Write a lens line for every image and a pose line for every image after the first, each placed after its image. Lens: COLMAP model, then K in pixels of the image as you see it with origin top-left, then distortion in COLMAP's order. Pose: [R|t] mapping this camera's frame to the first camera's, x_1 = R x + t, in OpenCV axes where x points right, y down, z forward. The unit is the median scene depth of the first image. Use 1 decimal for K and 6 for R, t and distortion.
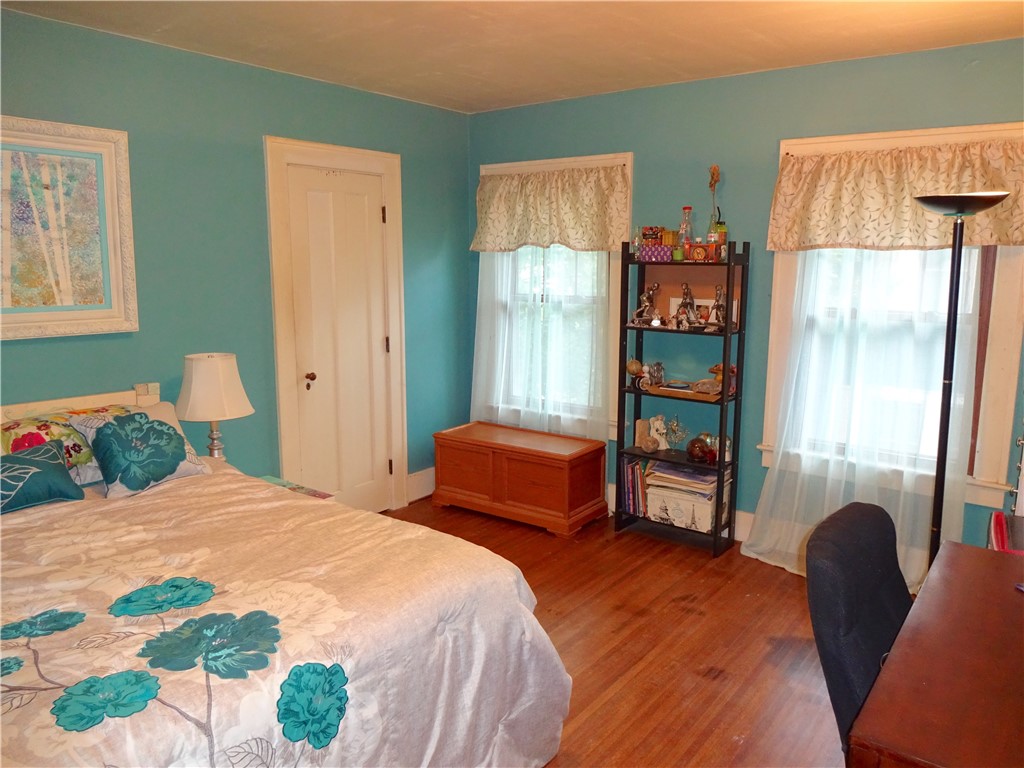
lens RADIAL K [[752.5, 0, 512.3], [0, 752.5, 386.0], [0, 0, 1]] dist [-0.007609, 0.002592]
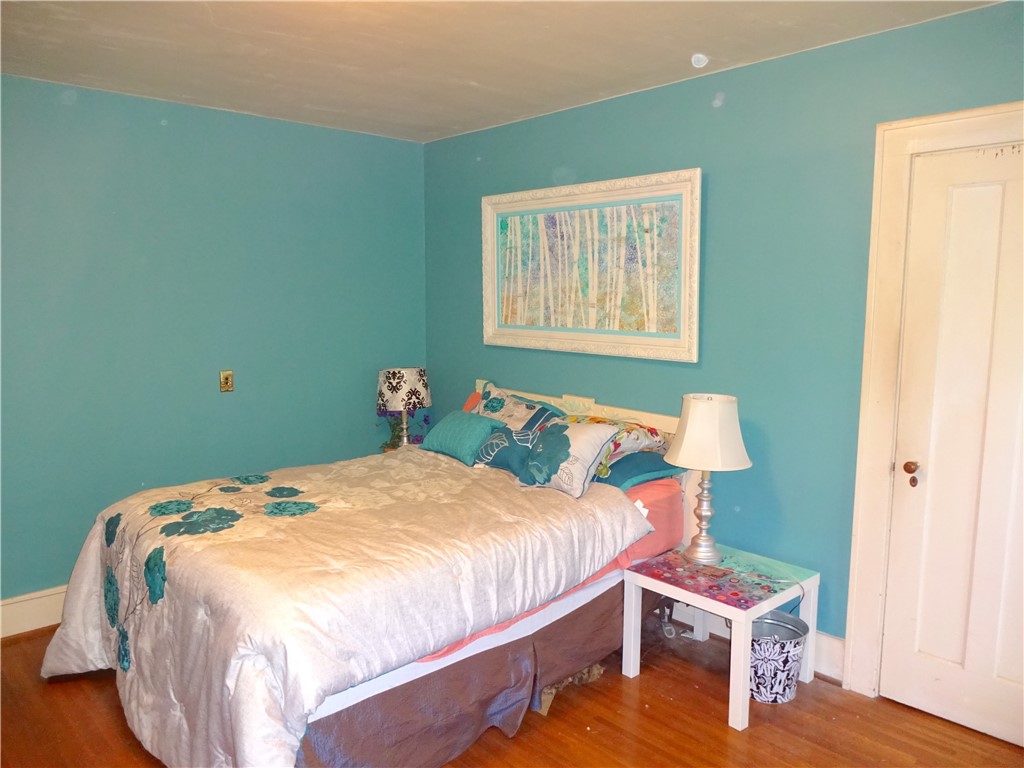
lens RADIAL K [[752.5, 0, 513.1], [0, 752.5, 379.4], [0, 0, 1]] dist [-0.007609, 0.002592]
pose [[-0.161924, 0.109756, -0.980680, 0.587800], [-0.166643, 0.976481, 0.136801, -0.163671], [0.972631, 0.185575, -0.139826, 0.999027]]
